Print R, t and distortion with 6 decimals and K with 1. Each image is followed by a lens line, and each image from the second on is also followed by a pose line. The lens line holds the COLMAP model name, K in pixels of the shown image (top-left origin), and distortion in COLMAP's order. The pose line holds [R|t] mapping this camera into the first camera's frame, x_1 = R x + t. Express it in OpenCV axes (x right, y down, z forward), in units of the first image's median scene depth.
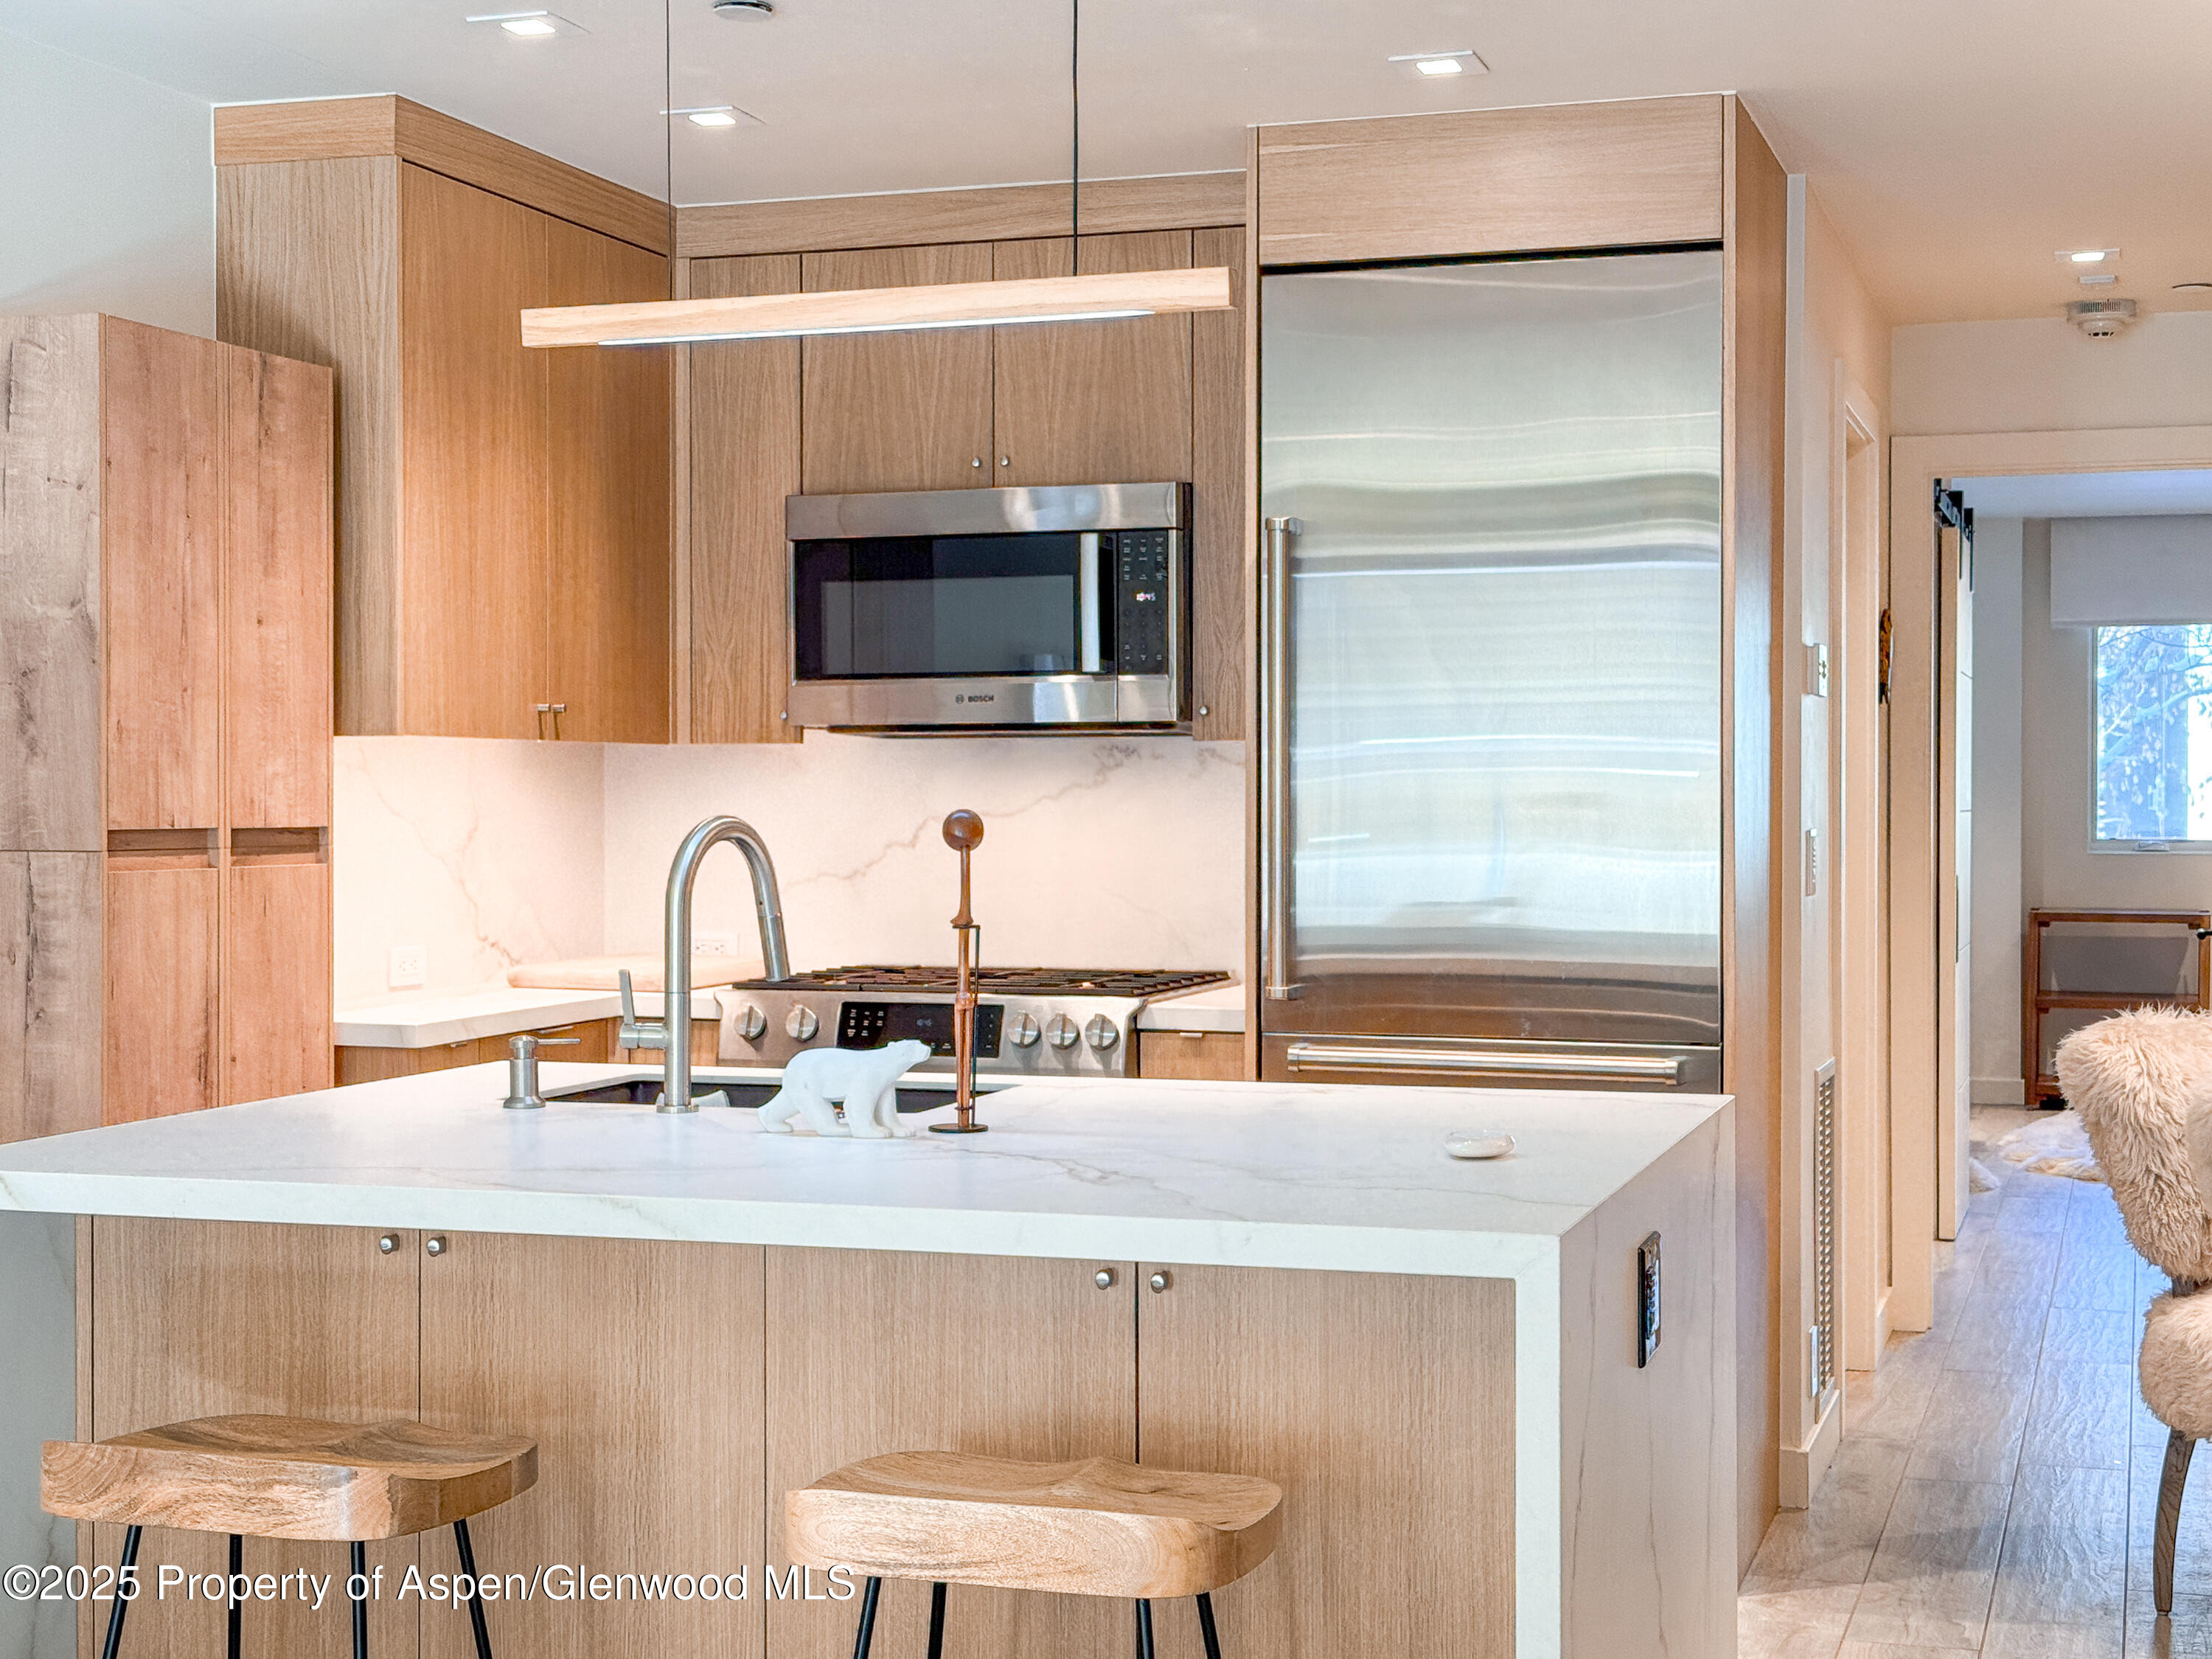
lens RADIAL K [[3165.0, 0, 1081.5], [0, 3165.0, 842.2], [0, 0, 1]] dist [0.031632, 0.000000]
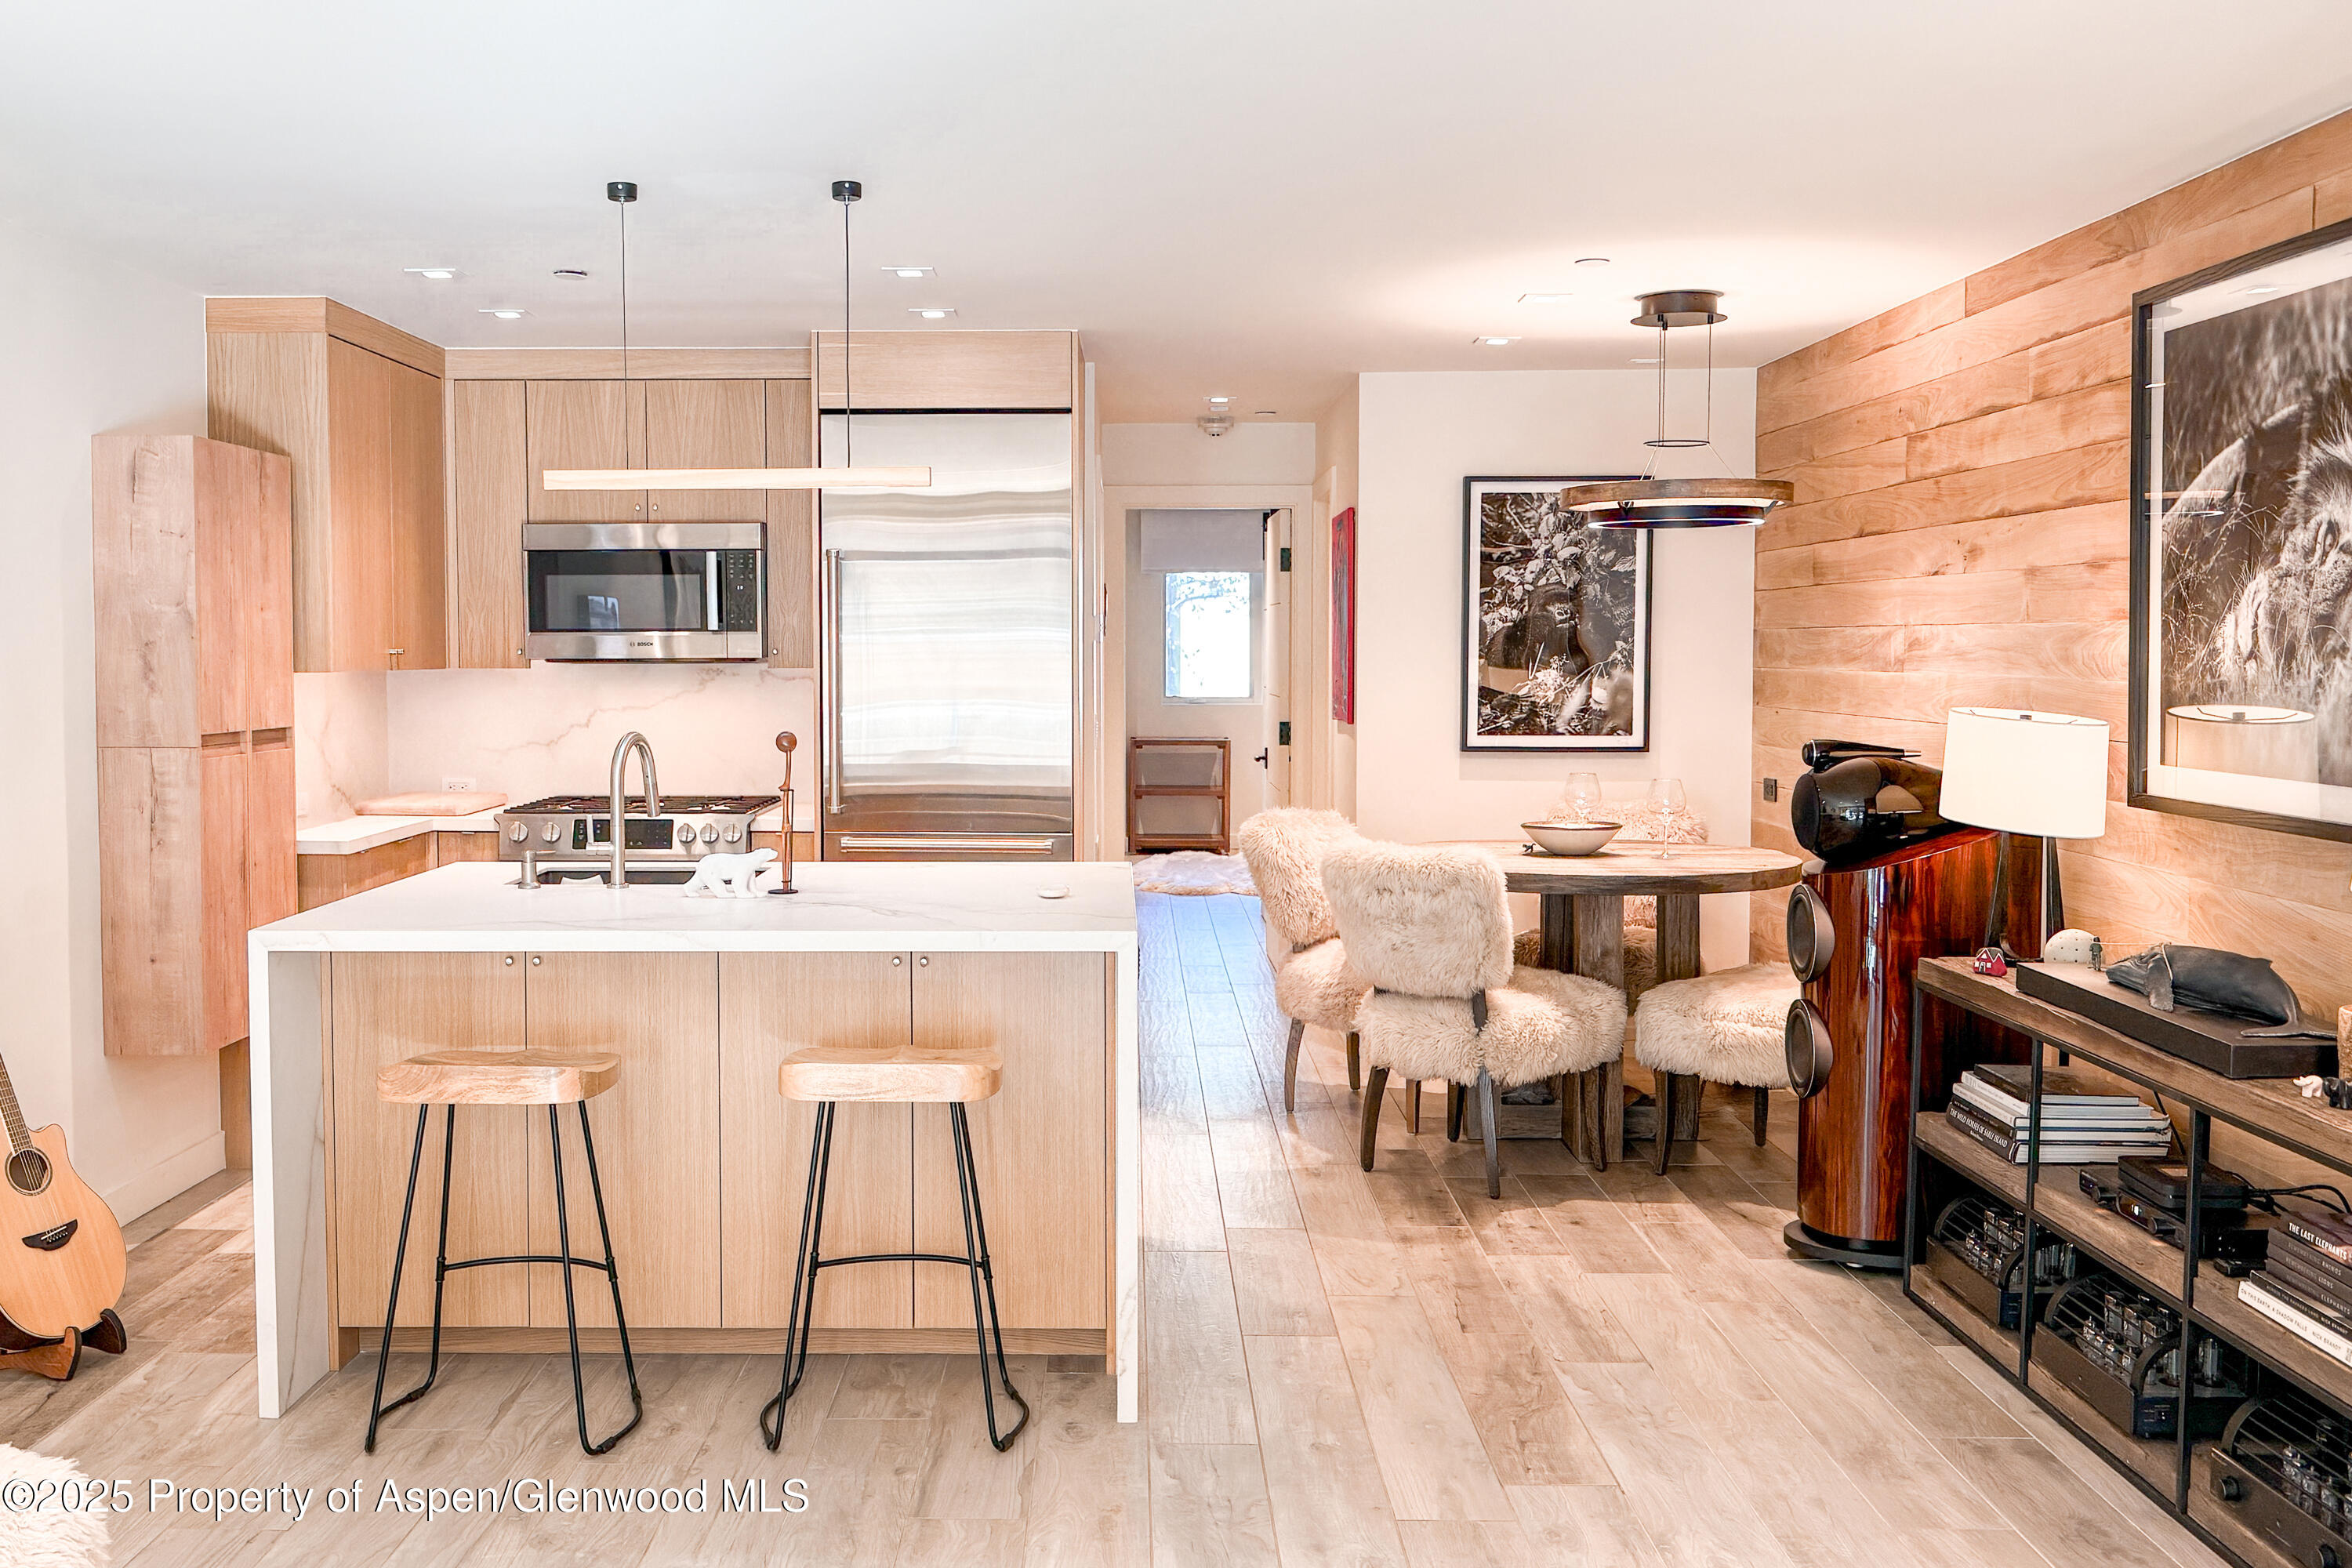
lens RADIAL K [[2133.2, 0, 1084.7], [0, 2133.2, 755.8], [0, 0, 1]] dist [-0.013483, 0.000000]
pose [[0.954507, -0.015898, 0.297765, -0.172650], [0.005240, 0.999318, 0.036559, -0.029049], [-0.298143, -0.033336, 0.953939, -0.222845]]
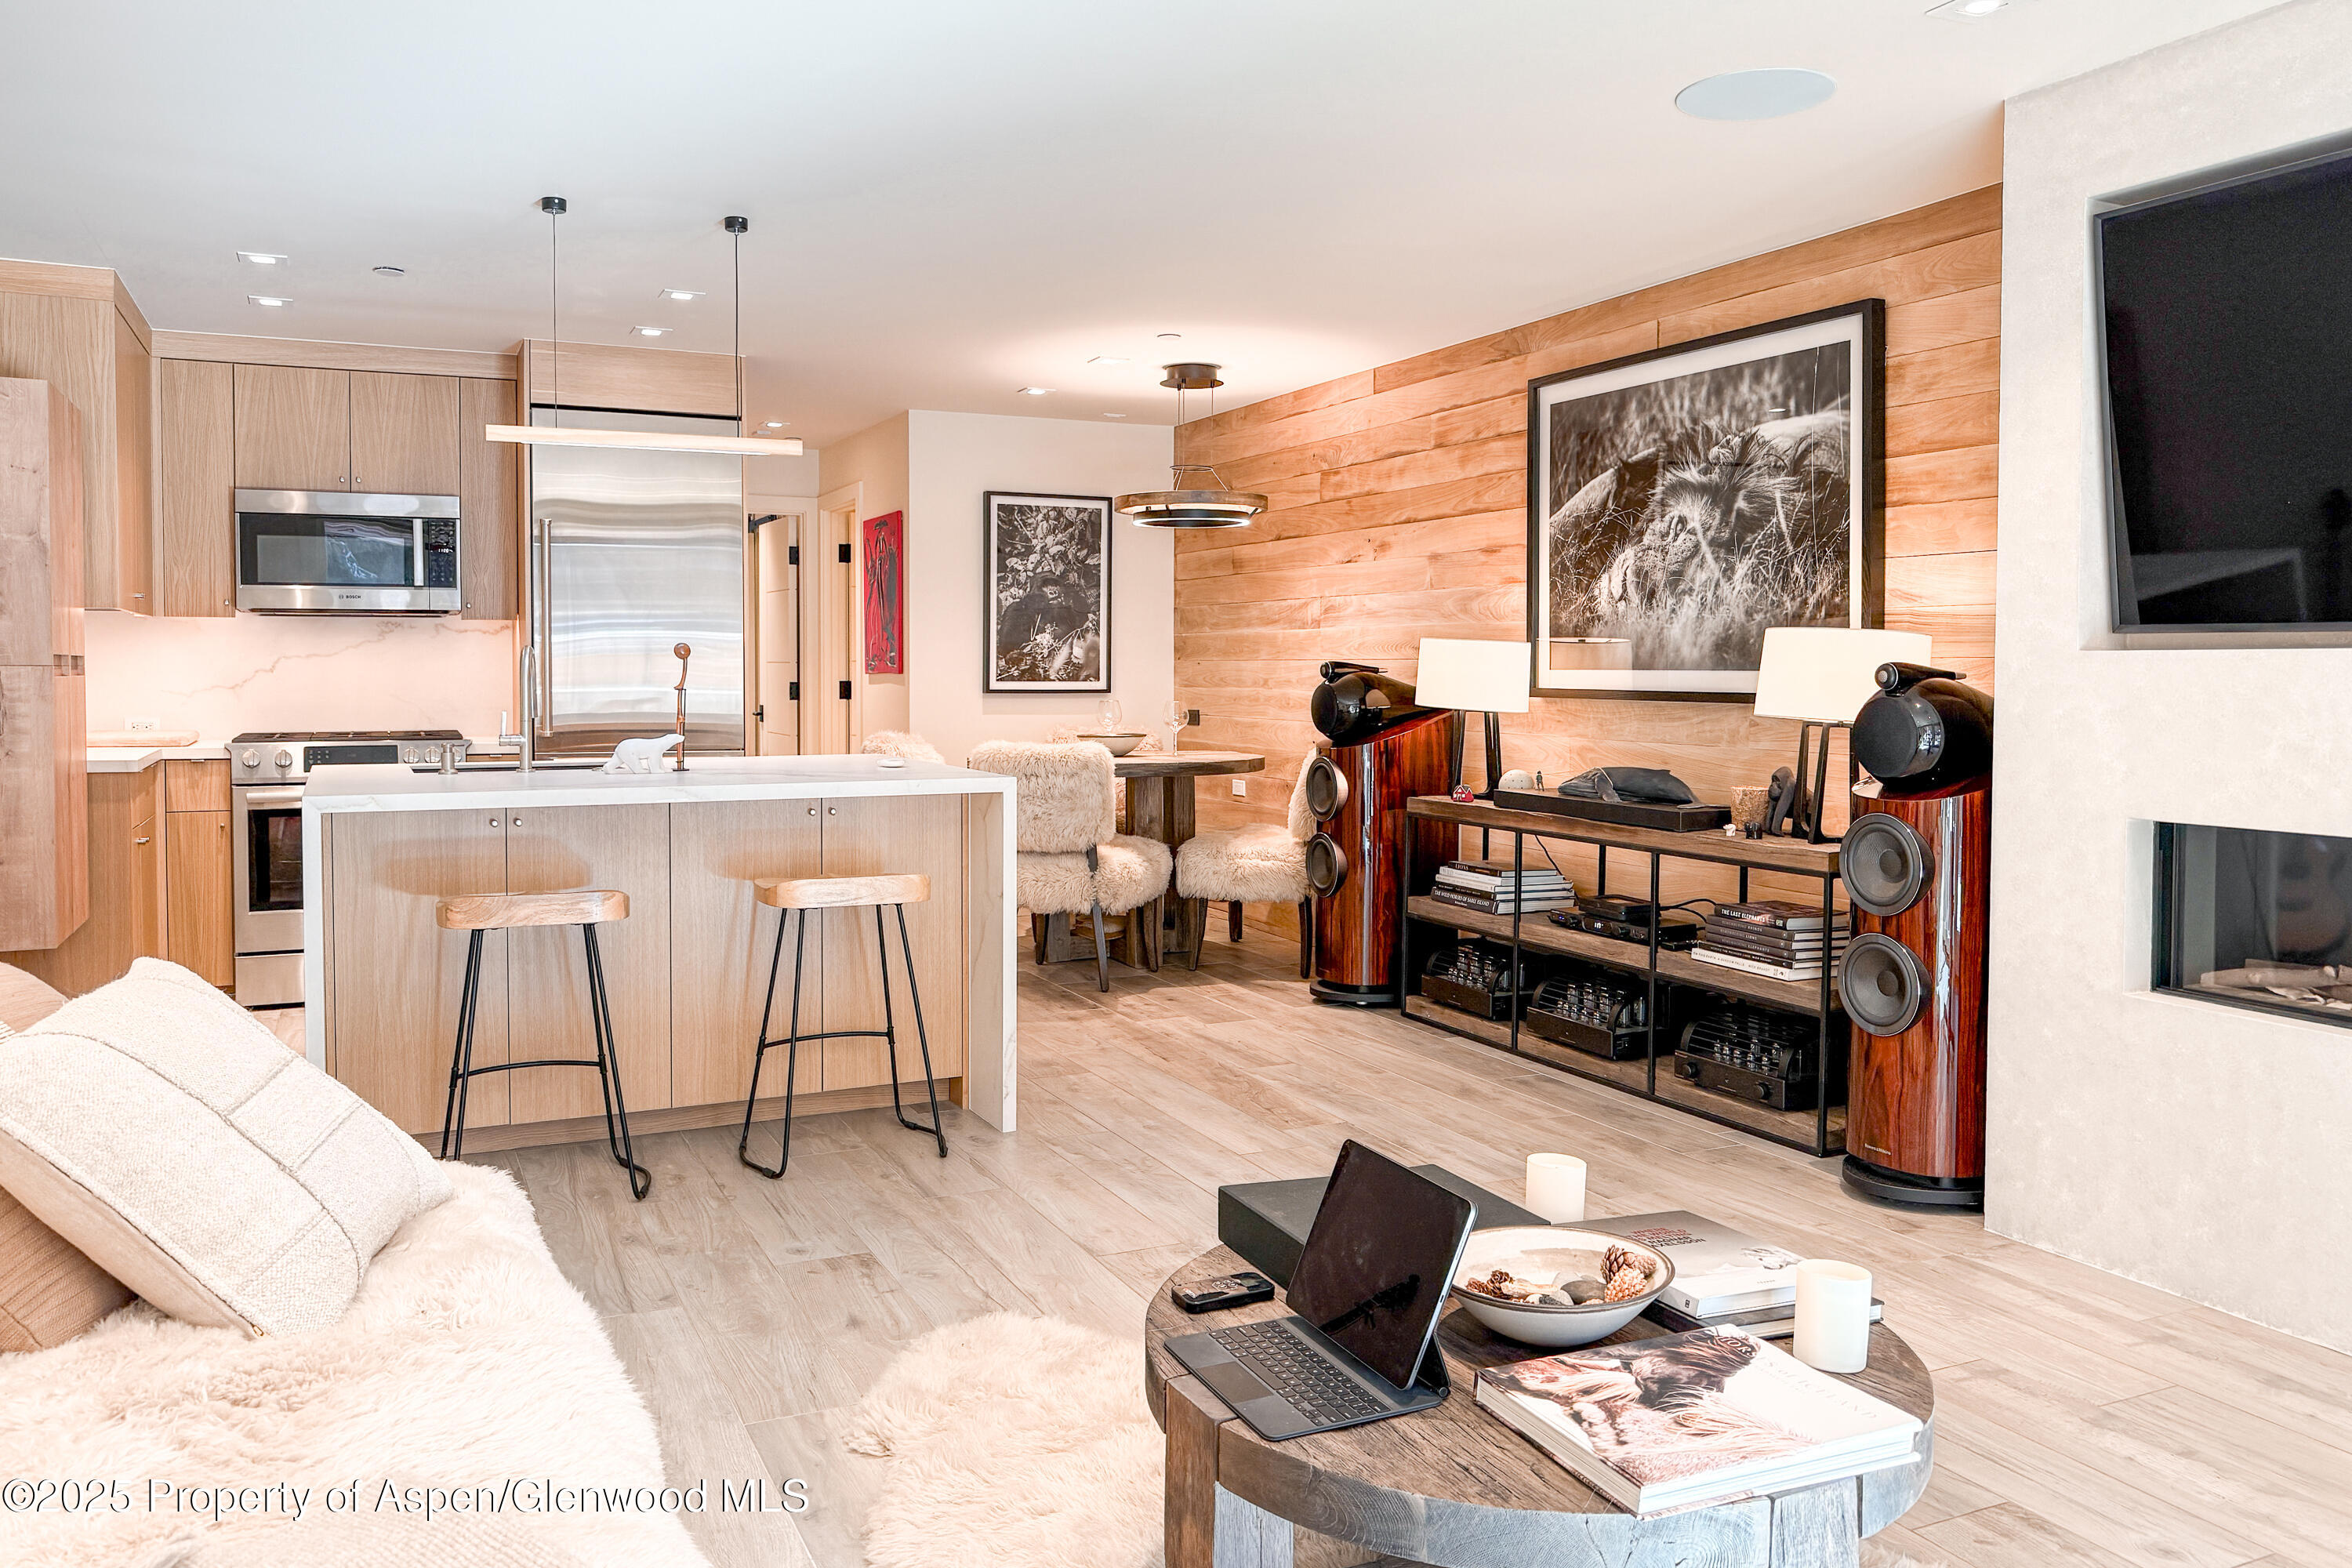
lens RADIAL K [[1692.5, 0, 1148.2], [0, 1692.5, 736.5], [0, 0, 1]] dist [0.007222, -0.018105]
pose [[0.728030, -0.026030, 0.685051, -0.468320], [0.008105, 0.999536, 0.029367, 0.018532], [-0.685498, -0.015827, 0.727903, -0.163079]]
